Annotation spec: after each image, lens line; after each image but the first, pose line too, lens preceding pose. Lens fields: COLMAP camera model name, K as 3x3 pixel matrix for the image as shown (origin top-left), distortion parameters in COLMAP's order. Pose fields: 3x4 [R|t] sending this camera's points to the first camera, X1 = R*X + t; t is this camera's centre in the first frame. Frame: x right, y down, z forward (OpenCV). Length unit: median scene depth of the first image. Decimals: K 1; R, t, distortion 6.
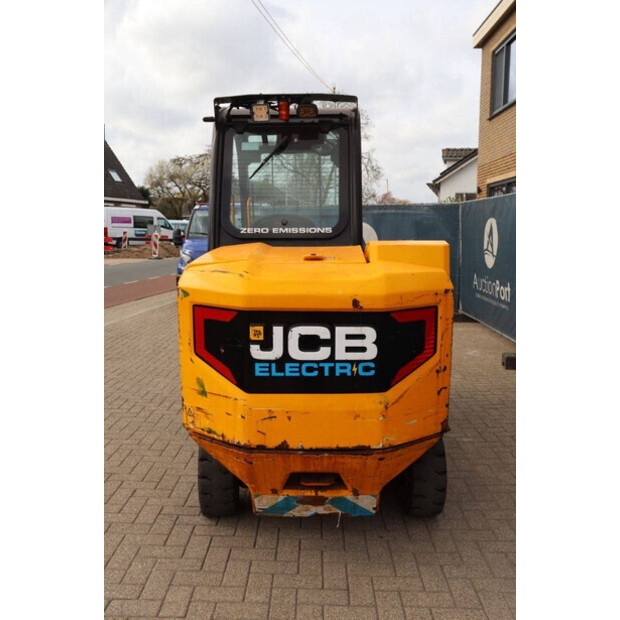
lens RADIAL K [[611.0, 0, 308.3], [0, 611.0, 317.1], [0, 0, 1]] dist [-0.103563, 0.156030]
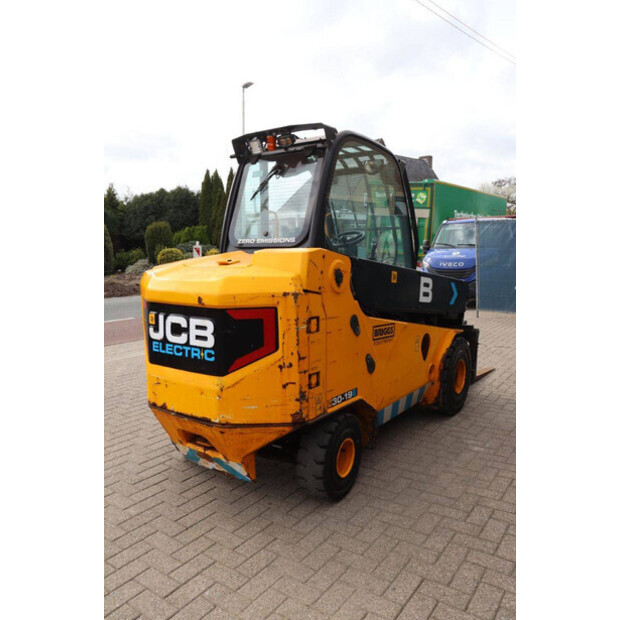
lens RADIAL K [[507.3, 0, 307.9], [0, 507.3, 313.5], [0, 0, 1]] dist [-0.168091, 0.143042]
pose [[0.826801, 0.067682, -0.558408, 0.787379], [-0.067705, 0.997492, 0.020655, -0.030275], [0.558405, 0.020730, 0.829309, 0.274728]]
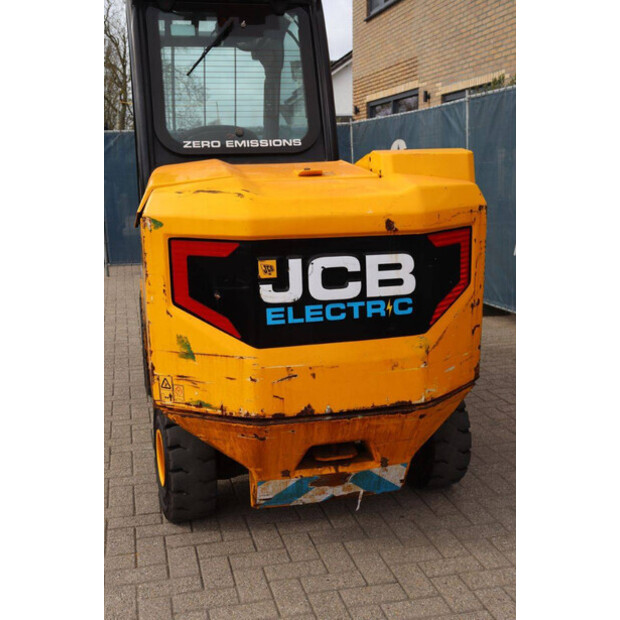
lens RADIAL K [[759.9, 0, 310.2], [0, 759.9, 312.9], [0, 0, 1]] dist [-0.001417, 0.066642]
pose [[0.967232, -0.068869, 0.244377, -0.263530], [0.057709, 0.996950, 0.052542, 0.032970], [-0.247250, -0.036717, 0.968256, 0.054142]]
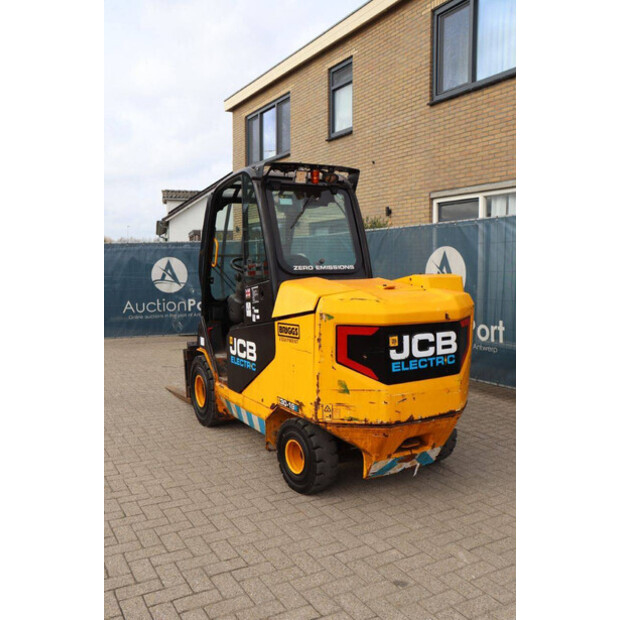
lens RADIAL K [[559.1, 0, 307.9], [0, 559.1, 319.4], [0, 0, 1]] dist [-0.095136, 0.004995]
pose [[0.860374, -0.057429, 0.506418, -0.882991], [0.077117, 0.996860, -0.017972, -0.016183], [-0.503796, 0.054516, 0.862101, -0.016440]]
